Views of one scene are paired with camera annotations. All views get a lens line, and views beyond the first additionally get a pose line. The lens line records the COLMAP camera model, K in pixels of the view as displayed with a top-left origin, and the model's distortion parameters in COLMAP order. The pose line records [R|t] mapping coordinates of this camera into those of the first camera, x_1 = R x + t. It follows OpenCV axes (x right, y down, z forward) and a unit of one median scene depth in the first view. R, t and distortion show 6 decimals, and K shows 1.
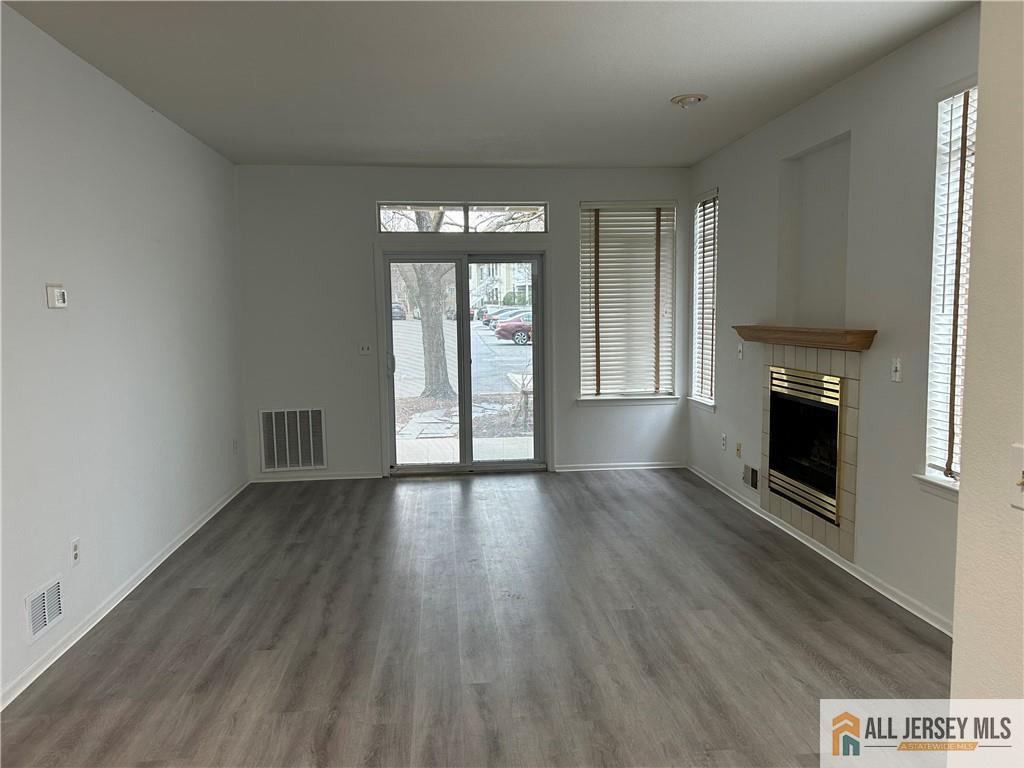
lens RADIAL K [[767.9, 0, 517.1], [0, 767.9, 396.3], [0, 0, 1]] dist [0.079969, -0.087539]
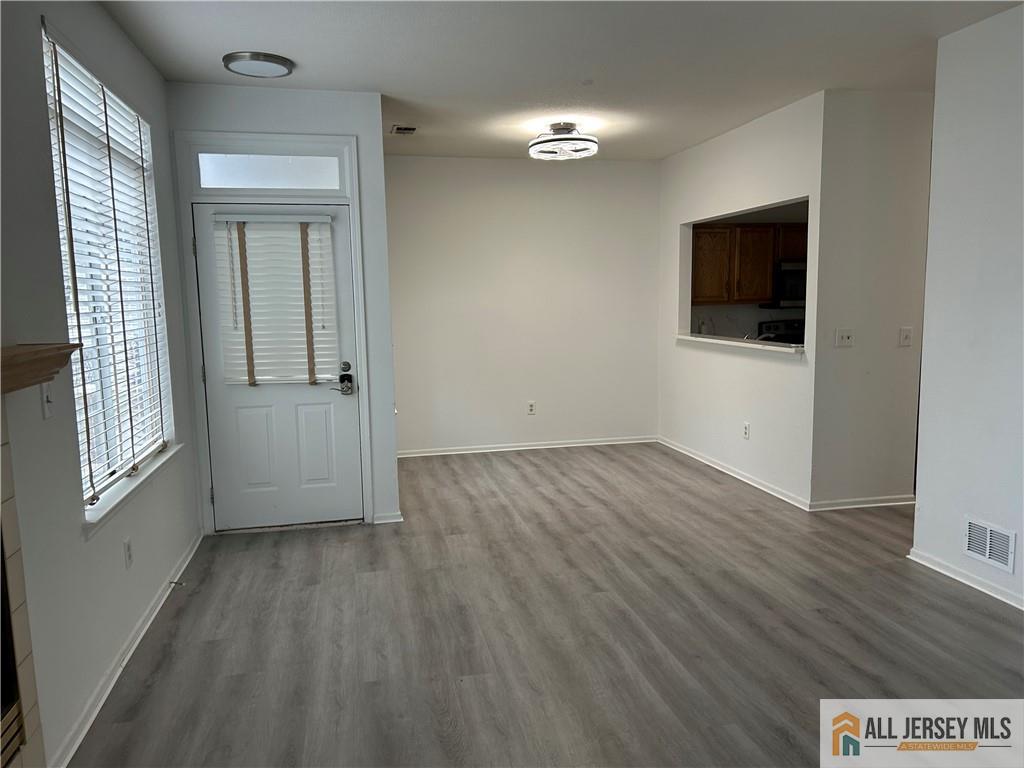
lens RADIAL K [[767.9, 0, 517.1], [0, 767.9, 396.3], [0, 0, 1]] dist [0.079969, -0.087539]
pose [[-0.992809, 0.044142, -0.111270, 0.110348], [0.016082, 0.970283, 0.241436, -0.125545], [0.118621, 0.237911, -0.964016, 1.108657]]
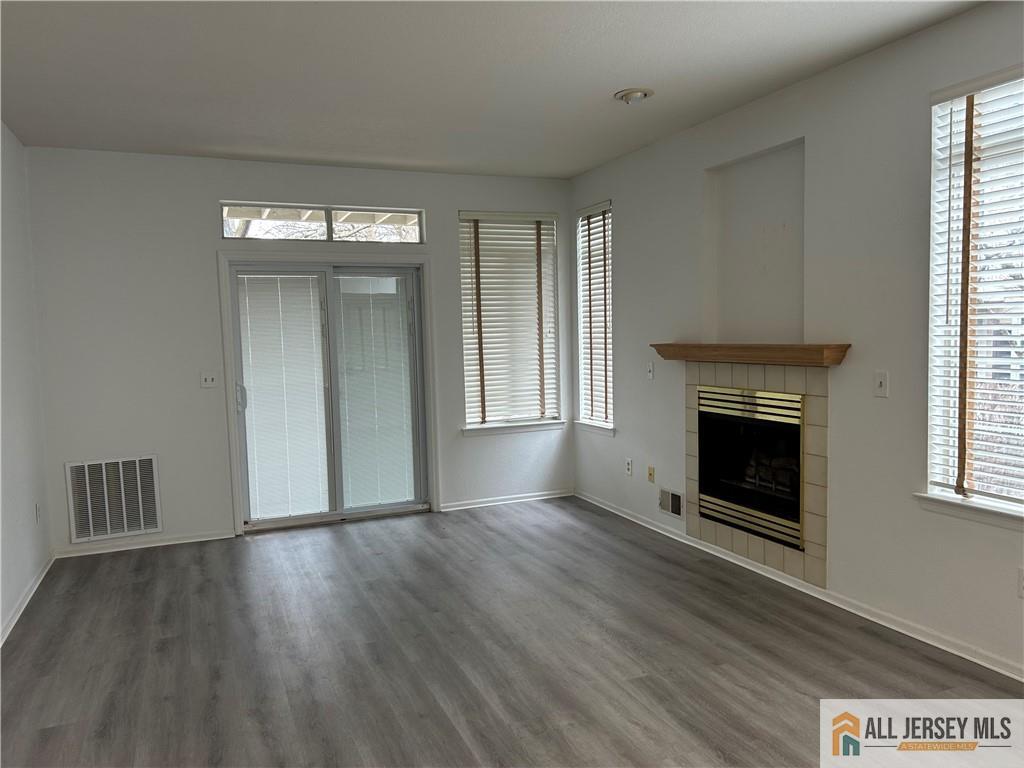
lens RADIAL K [[766.5, 0, 511.9], [0, 766.5, 401.1], [0, 0, 1]] dist [0.082716, -0.094860]
pose [[0.956058, -0.037644, 0.290751, -0.148385], [0.045132, 0.998799, -0.019086, -0.010525], [-0.289683, 0.031369, 0.956608, 0.142452]]
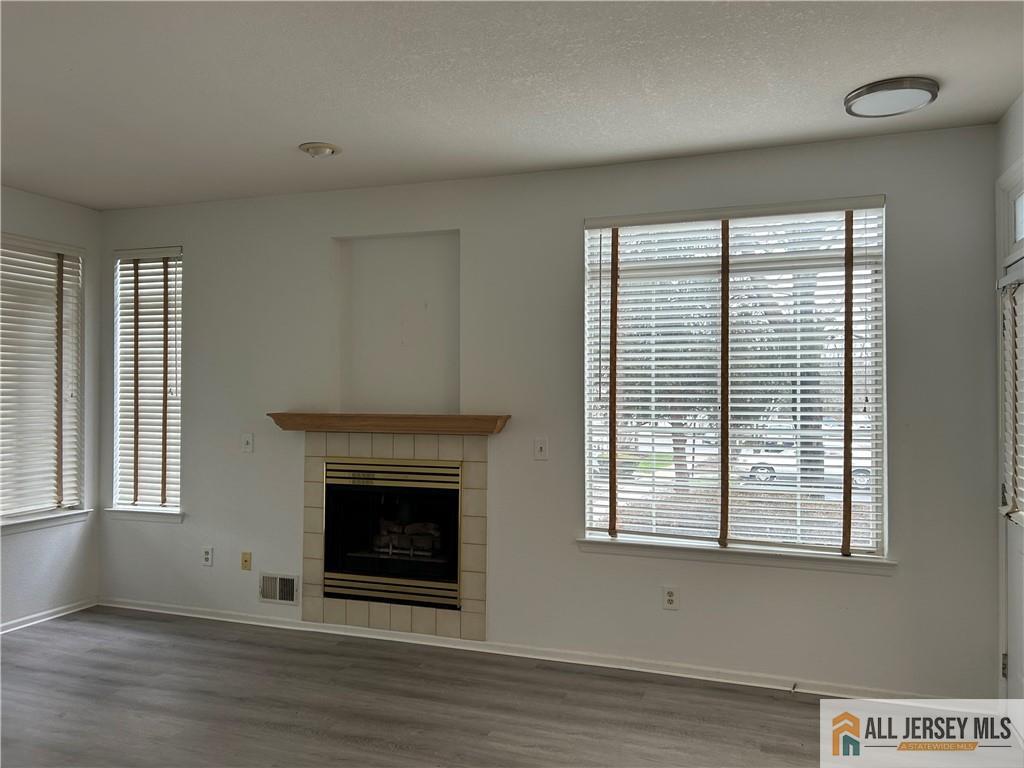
lens RADIAL K [[767.9, 0, 517.1], [0, 767.9, 396.3], [0, 0, 1]] dist [0.079969, -0.087539]
pose [[0.418481, 0.015816, 0.908088, -0.356345], [0.089764, 0.994233, -0.058683, -0.032006], [-0.903779, 0.106071, 0.414648, 0.368076]]
